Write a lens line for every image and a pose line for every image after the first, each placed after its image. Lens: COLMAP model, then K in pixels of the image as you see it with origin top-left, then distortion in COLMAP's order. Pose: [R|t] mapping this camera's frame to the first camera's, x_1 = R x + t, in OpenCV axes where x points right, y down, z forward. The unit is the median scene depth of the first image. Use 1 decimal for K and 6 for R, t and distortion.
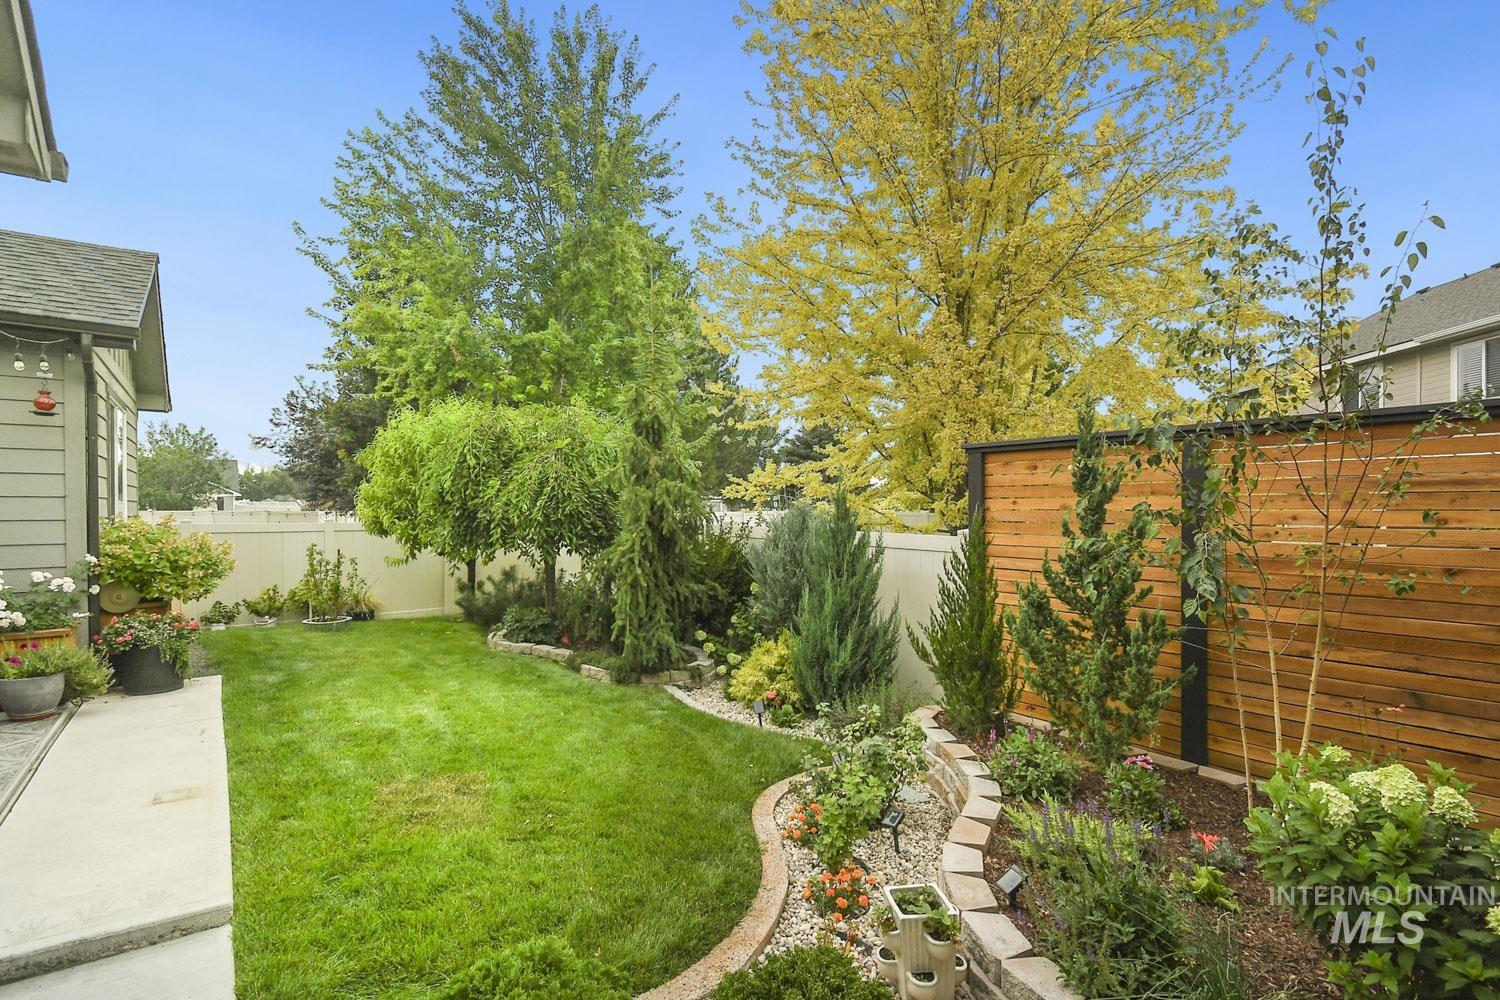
lens RADIAL K [[707.0, 0, 750.0], [0, 707.0, 500.0], [0, 0, 1]] dist [0.000998, 0.000114]
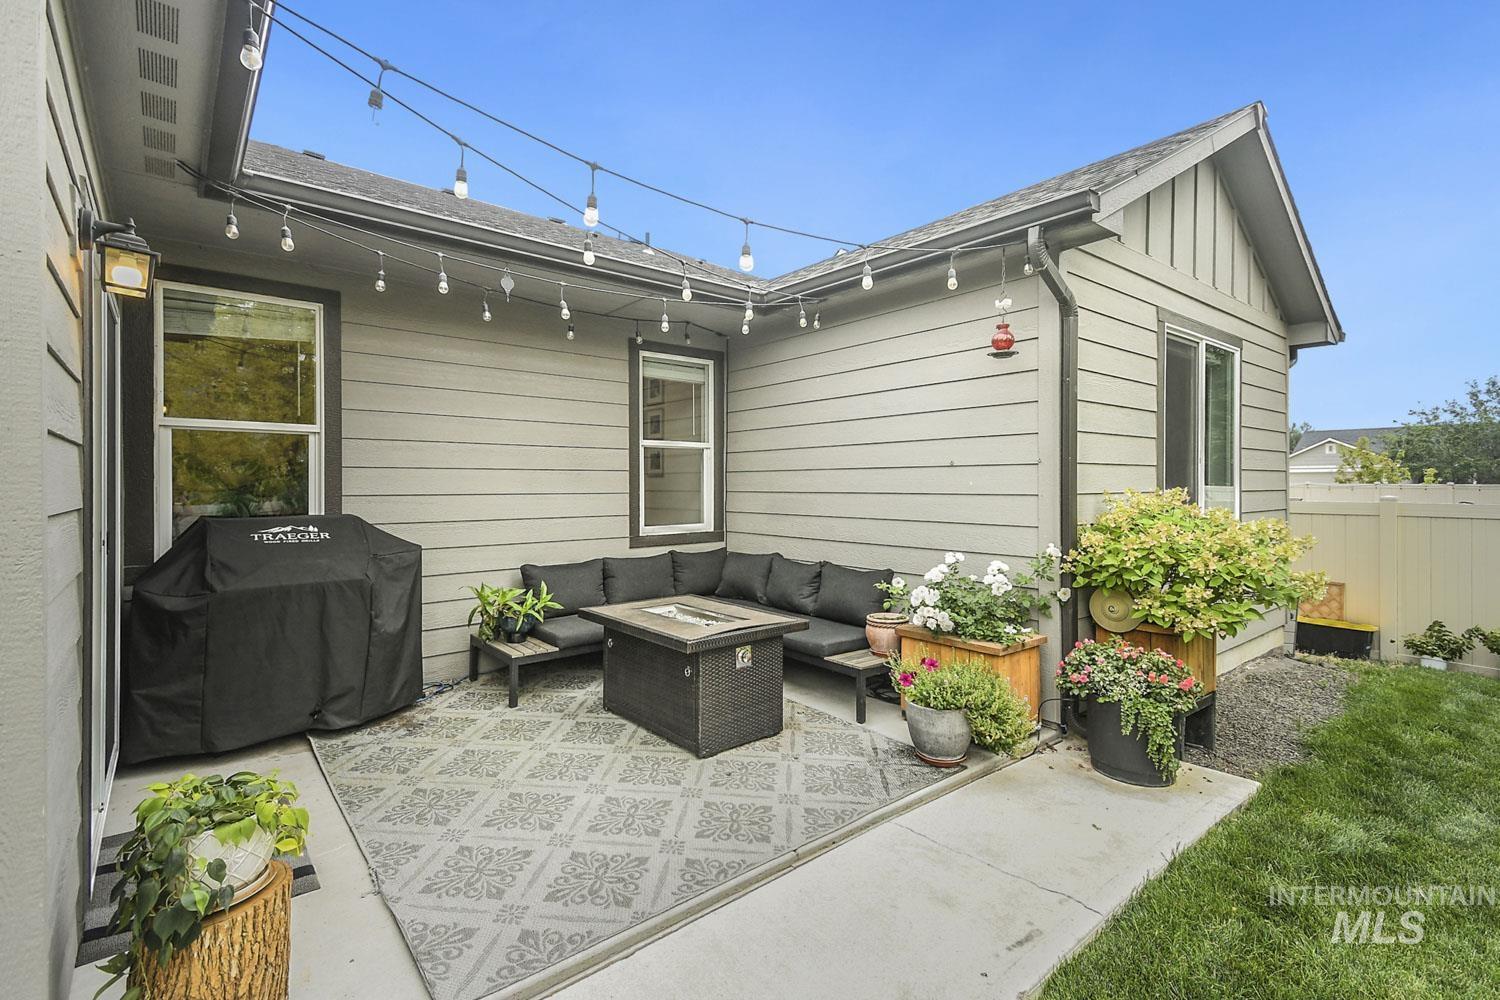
lens RADIAL K [[707.0, 0, 750.0], [0, 707.0, 500.0], [0, 0, 1]] dist [0.000998, 0.000114]
pose [[0.039352, 0.018914, -0.999046, -0.236948], [0.015190, 0.999694, 0.019525, 0.013278], [0.999110, -0.015944, 0.039052, 0.657067]]
